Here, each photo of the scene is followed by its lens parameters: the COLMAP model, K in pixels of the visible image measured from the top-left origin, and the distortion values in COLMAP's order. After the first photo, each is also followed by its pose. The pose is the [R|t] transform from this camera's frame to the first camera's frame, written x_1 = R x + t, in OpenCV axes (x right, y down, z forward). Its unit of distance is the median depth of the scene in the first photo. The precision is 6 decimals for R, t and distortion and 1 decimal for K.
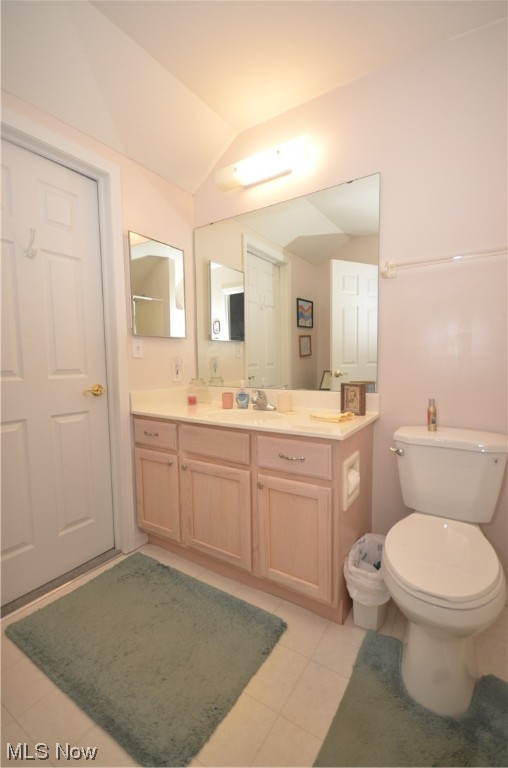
lens RADIAL K [[334.1, 0, 256.3], [0, 334.1, 383.5], [0, 0, 1]] dist [0.004418, -0.008003]
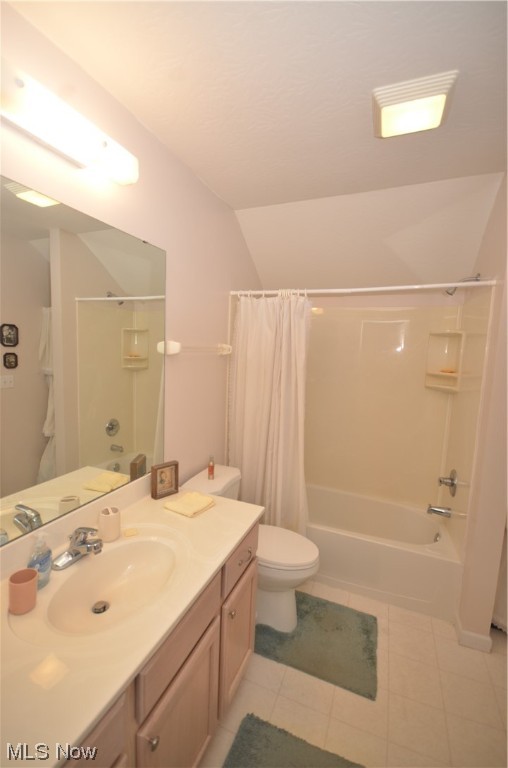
lens RADIAL K [[334.1, 0, 255.3], [0, 334.1, 385.4], [0, 0, 1]] dist [0.004418, -0.008003]
pose [[-0.185291, -0.082962, 0.979175, -0.862373], [0.038985, 0.995025, 0.091682, -0.384941], [-0.981910, 0.055161, -0.181135, 1.158072]]
